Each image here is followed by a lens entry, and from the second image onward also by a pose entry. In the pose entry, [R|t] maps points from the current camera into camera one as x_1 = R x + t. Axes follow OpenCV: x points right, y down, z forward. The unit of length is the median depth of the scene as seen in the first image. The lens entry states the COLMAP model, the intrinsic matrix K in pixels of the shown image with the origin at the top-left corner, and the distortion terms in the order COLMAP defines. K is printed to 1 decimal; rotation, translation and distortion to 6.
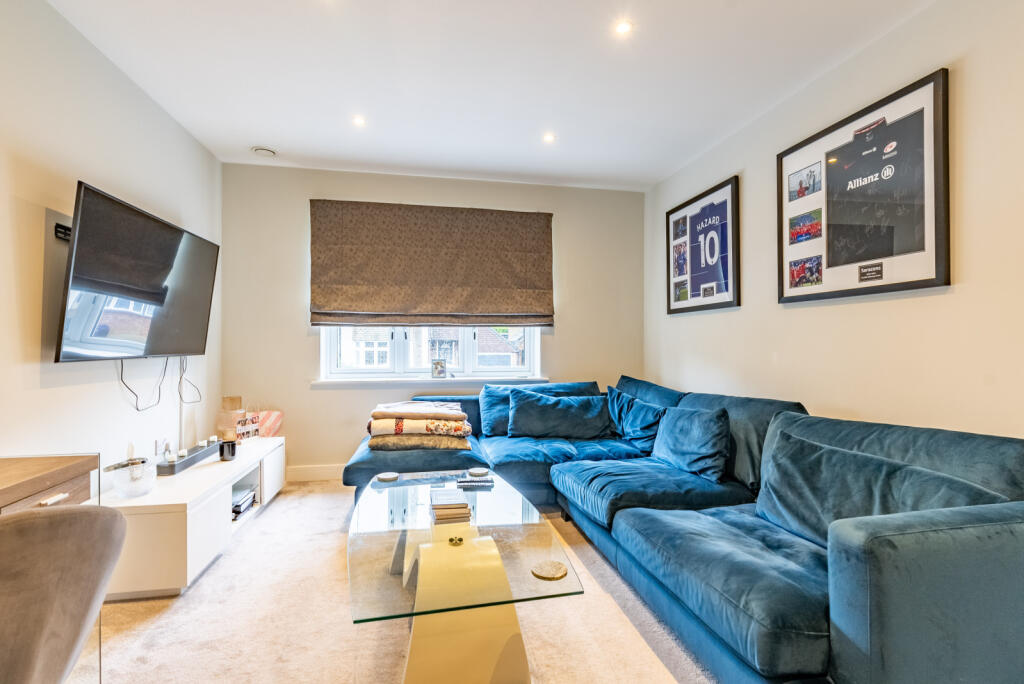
lens RADIAL K [[475.3, 0, 513.3], [0, 475.3, 346.0], [0, 0, 1]] dist [-0.004759, 0.000703]
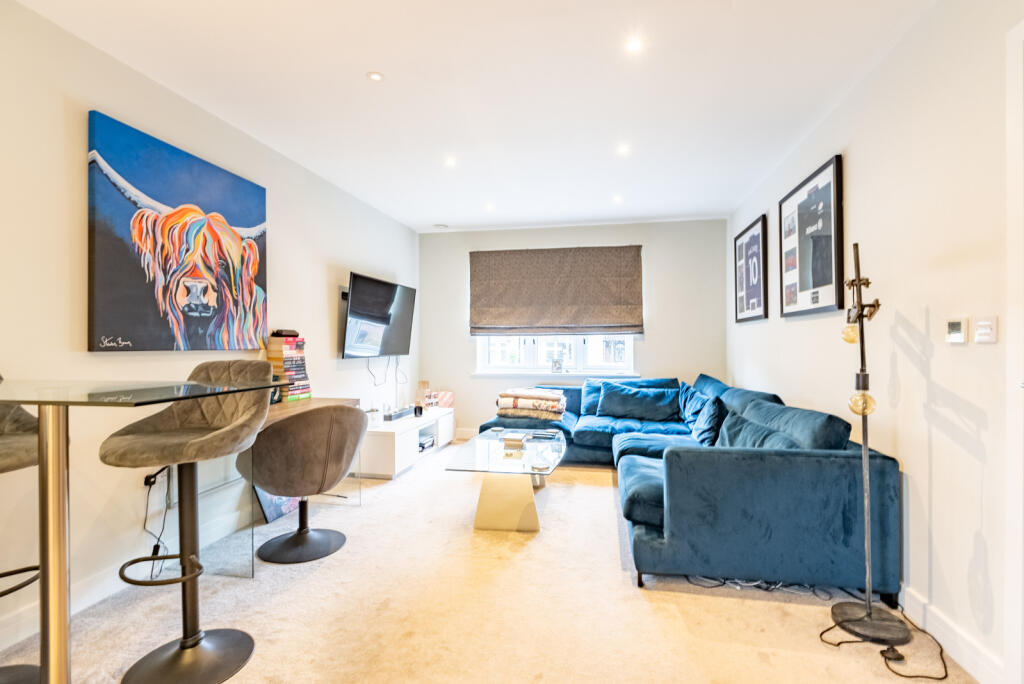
lens RADIAL K [[475.3, 0, 513.3], [0, 475.3, 346.0], [0, 0, 1]] dist [-0.004759, 0.000703]
pose [[0.921408, -0.001112, -0.388595, 0.297270], [0.001653, 0.999998, 0.001059, -0.012423], [0.388593, -0.001619, 0.921408, -0.349148]]
